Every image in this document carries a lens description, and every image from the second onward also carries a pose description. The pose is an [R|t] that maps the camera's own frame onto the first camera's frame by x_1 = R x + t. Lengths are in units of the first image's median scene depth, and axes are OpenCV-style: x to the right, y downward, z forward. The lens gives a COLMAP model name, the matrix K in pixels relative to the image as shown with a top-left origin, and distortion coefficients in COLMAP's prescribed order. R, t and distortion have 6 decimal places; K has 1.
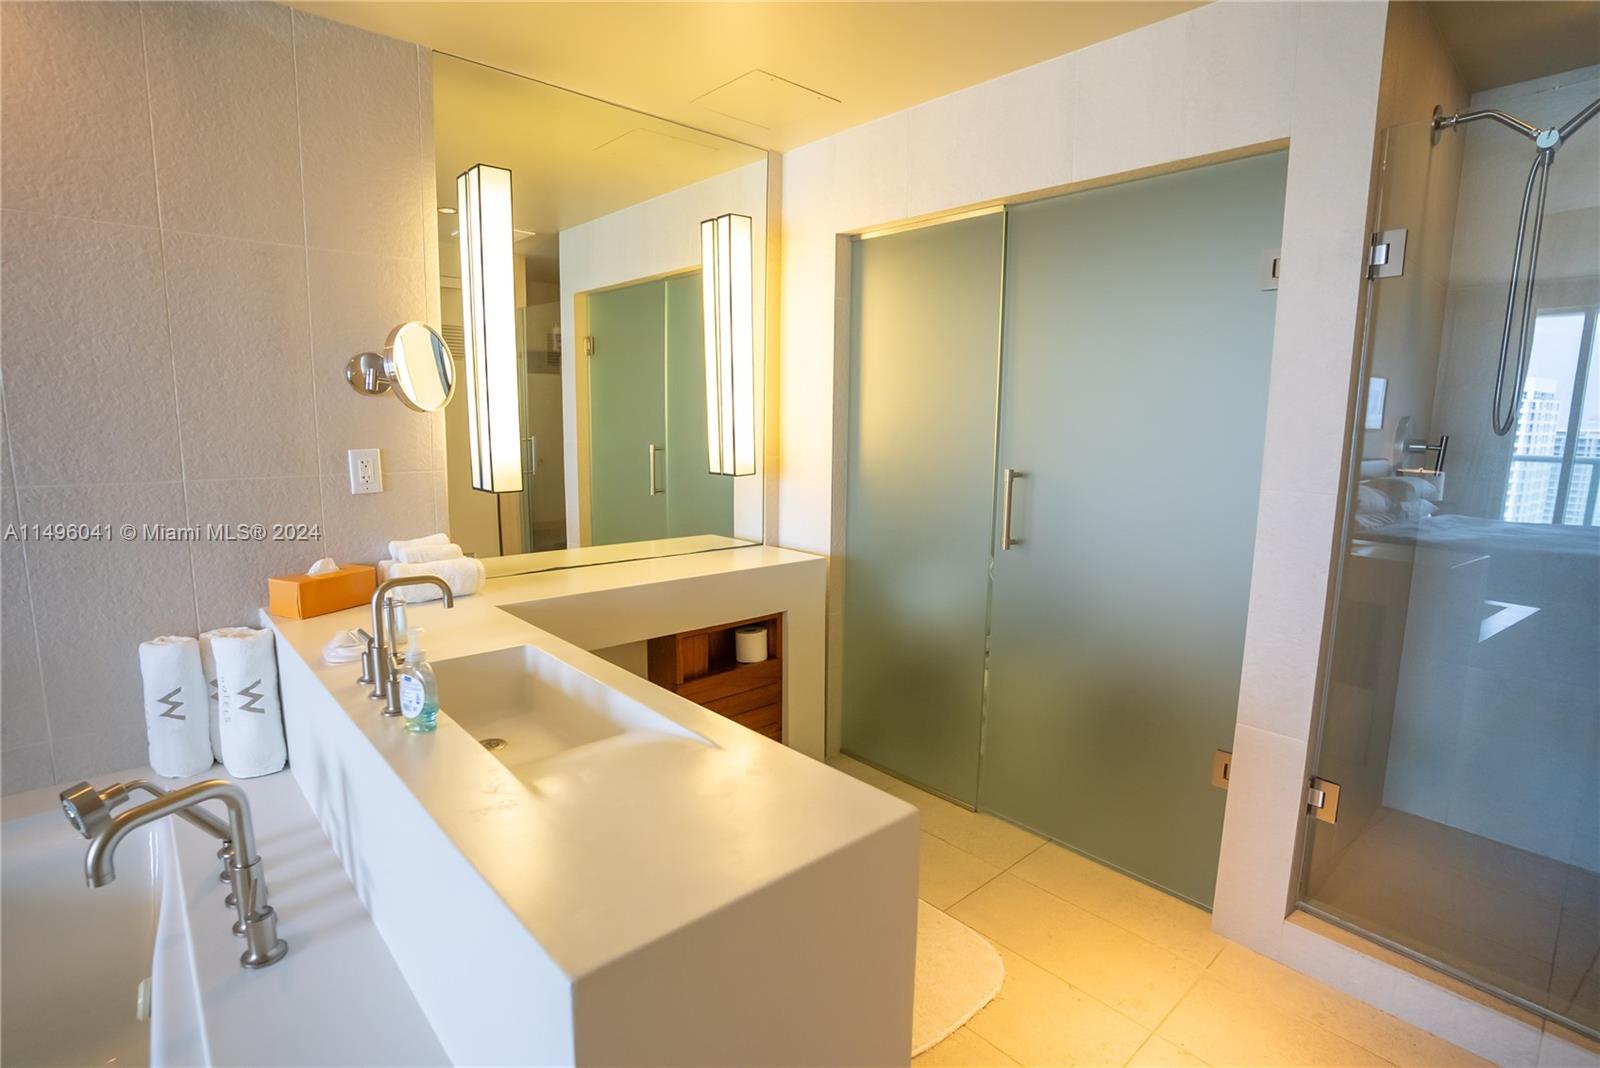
lens RADIAL K [[780.1, 0, 795.6], [0, 780.1, 542.7], [0, 0, 1]] dist [-0.047657, 0.015107]
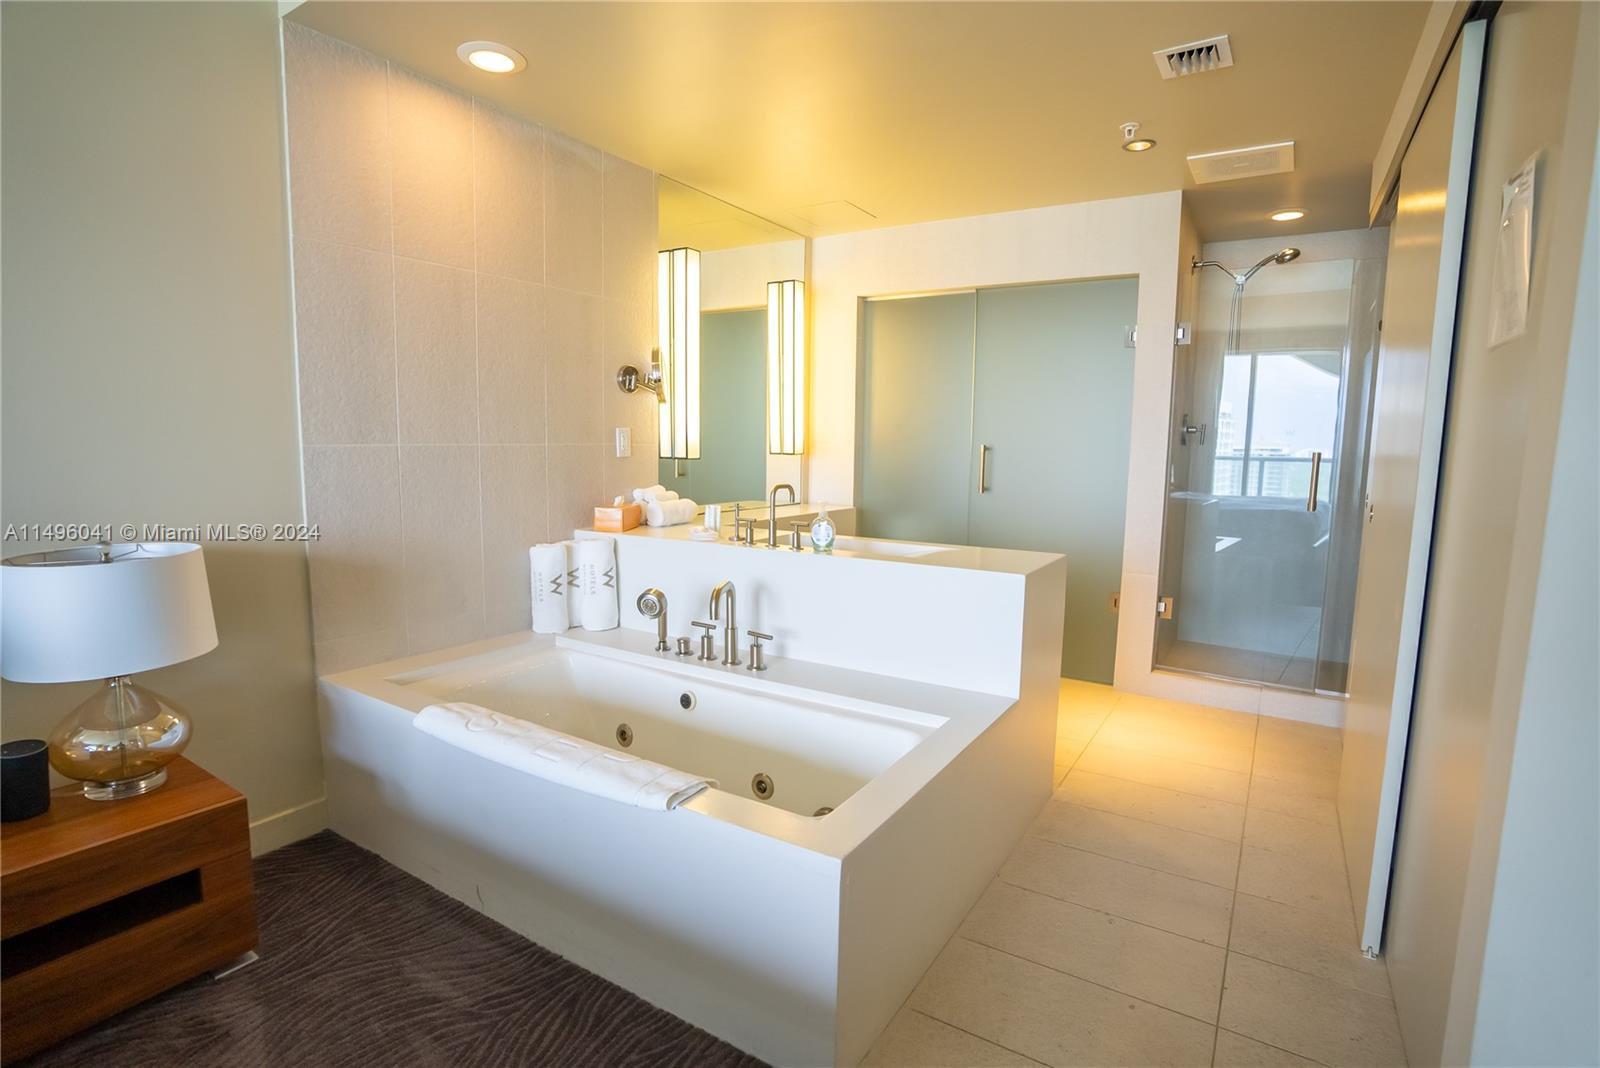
lens RADIAL K [[780.1, 0, 799.0], [0, 780.1, 537.3], [0, 0, 1]] dist [-0.047657, 0.015107]
pose [[0.961838, -0.032578, 0.271675, -0.570214], [0.040222, 0.998935, -0.022613, 0.126206], [-0.270649, 0.032677, 0.962123, -0.503279]]
